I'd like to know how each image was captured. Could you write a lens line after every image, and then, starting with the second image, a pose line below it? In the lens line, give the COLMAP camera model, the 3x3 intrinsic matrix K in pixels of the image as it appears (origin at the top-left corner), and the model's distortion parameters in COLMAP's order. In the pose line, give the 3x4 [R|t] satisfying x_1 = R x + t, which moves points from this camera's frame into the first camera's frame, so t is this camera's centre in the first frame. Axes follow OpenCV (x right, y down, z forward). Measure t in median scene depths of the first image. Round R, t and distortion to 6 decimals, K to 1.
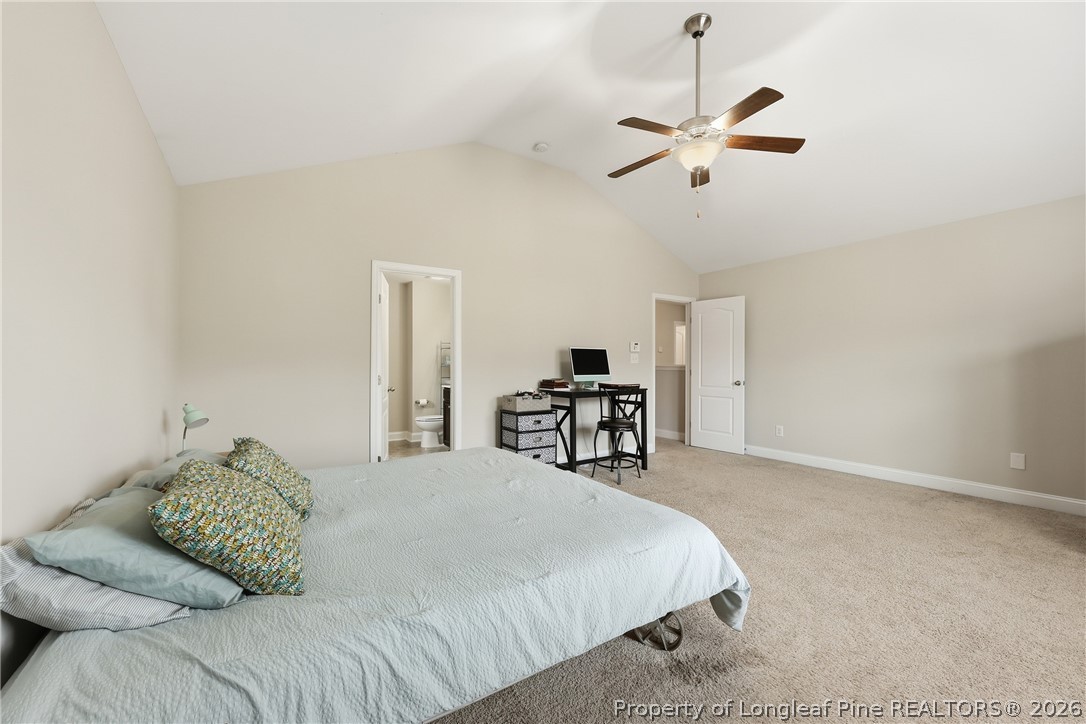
lens RADIAL K [[445.0, 0, 543.0], [0, 445.0, 362.0], [0, 0, 1]] dist [0.000108, -0.000277]
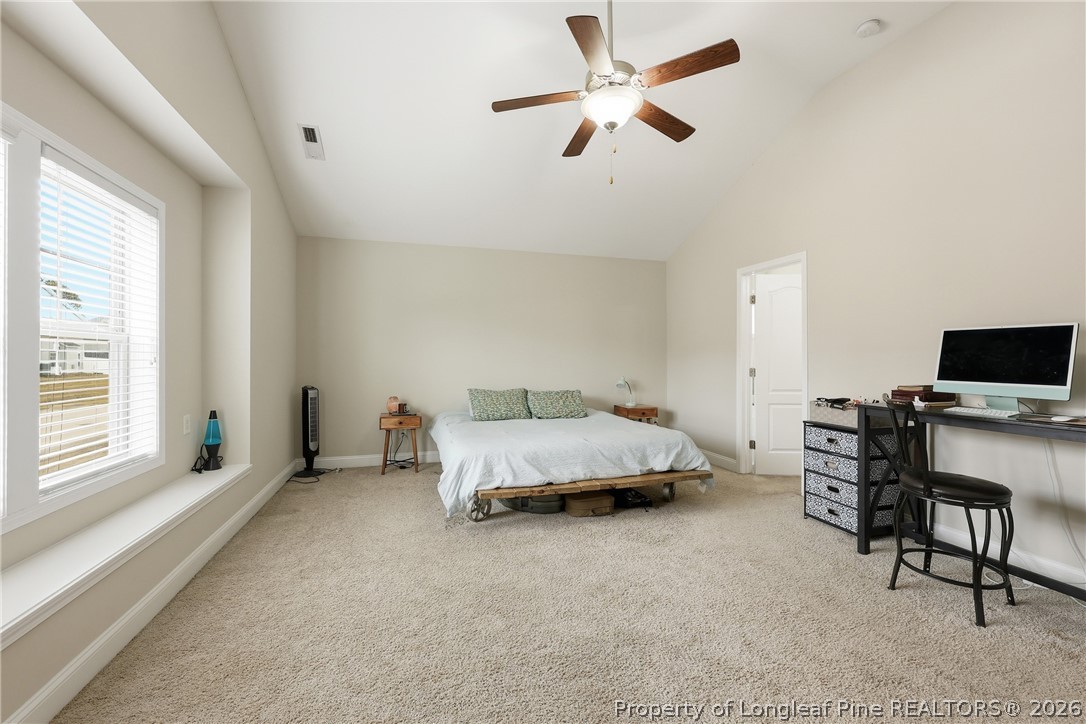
lens RADIAL K [[445.0, 0, 543.0], [0, 445.0, 362.0], [0, 0, 1]] dist [0.000108, -0.000277]
pose [[-0.284678, -0.003020, -0.958619, 0.808041], [0.000050, 0.999995, -0.003165, 0.010240], [0.958623, -0.000949, -0.284676, 0.758467]]
